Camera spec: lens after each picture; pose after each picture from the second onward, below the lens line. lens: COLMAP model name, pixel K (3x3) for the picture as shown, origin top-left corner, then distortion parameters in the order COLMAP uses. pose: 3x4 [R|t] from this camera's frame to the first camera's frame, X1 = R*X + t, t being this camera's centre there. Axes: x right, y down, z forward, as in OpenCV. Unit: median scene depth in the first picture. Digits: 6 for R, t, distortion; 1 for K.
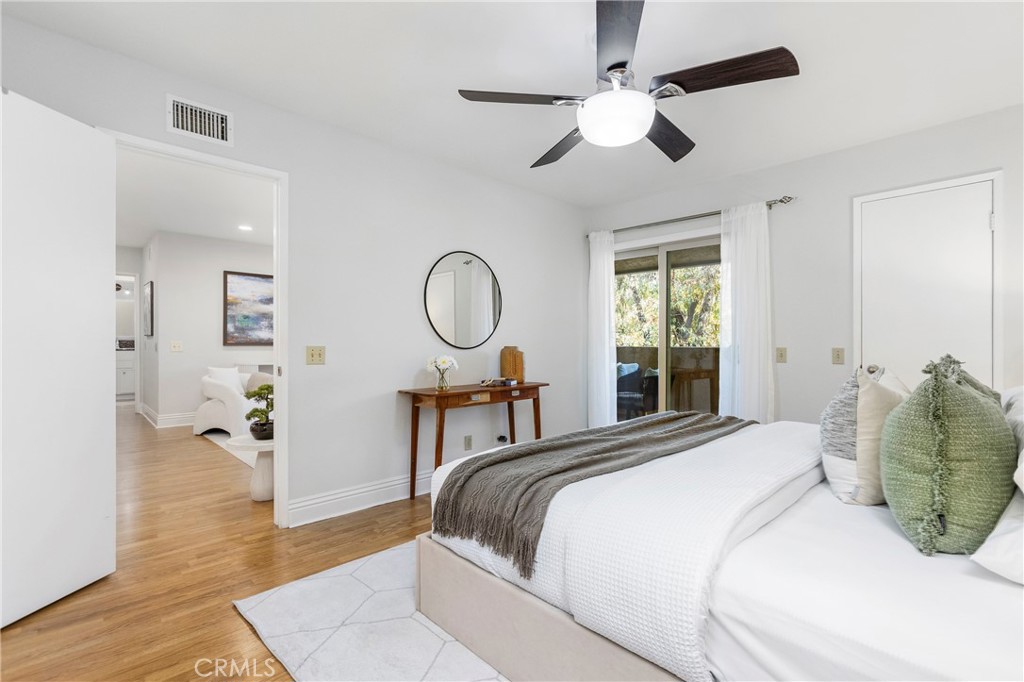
lens RADIAL K [[465.4, 0, 489.4], [0, 465.4, 342.3], [0, 0, 1]] dist [0.035979, 0.000128]
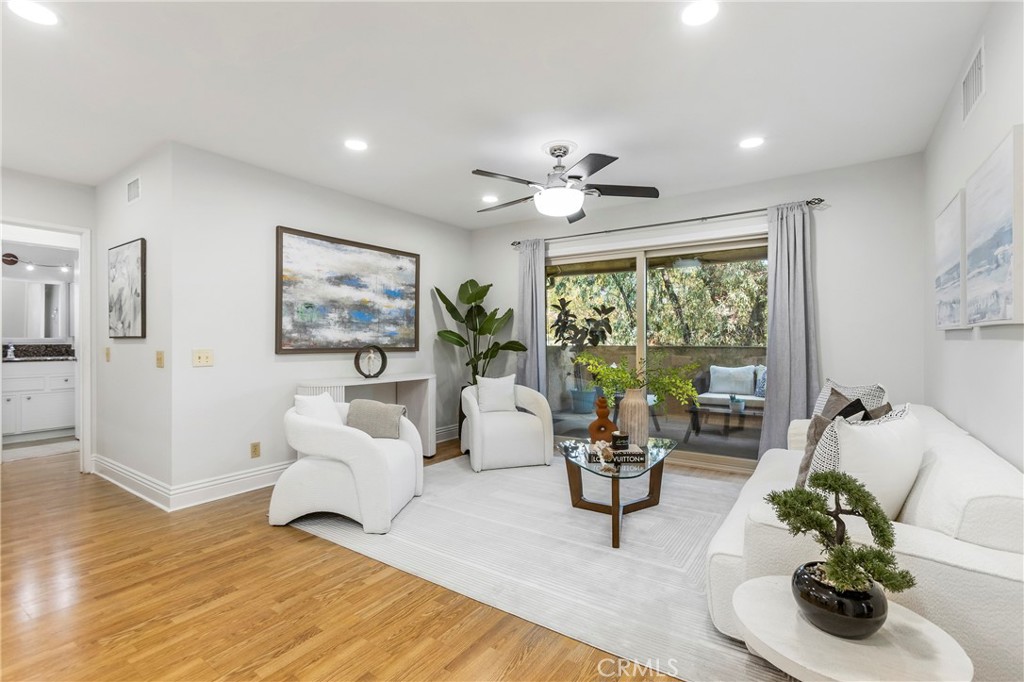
lens RADIAL K [[472.2, 0, 506.9], [0, 472.2, 335.5], [0, 0, 1]] dist [-0.002805, 0.000222]
pose [[0.973134, -0.002324, 0.230226, -0.417396], [0.005637, 0.999890, -0.013731, -0.006320], [-0.230169, 0.014660, 0.973040, 0.362243]]
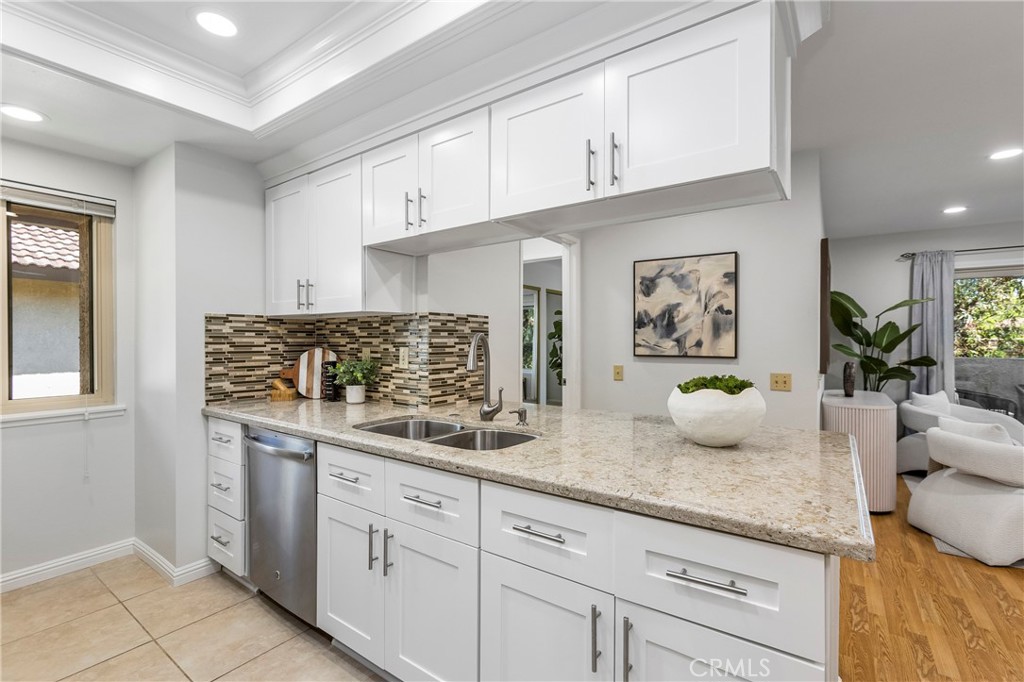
lens RADIAL K [[453.8, 0, 512.0], [0, 453.8, 341.0], [0, 0, 1]] dist [-0.001705, -0.000119]
pose [[0.976603, -0.002266, 0.215040, -1.041603], [0.003674, 0.999974, -0.006144, -0.029546], [-0.215021, 0.006790, 0.976586, 0.558668]]
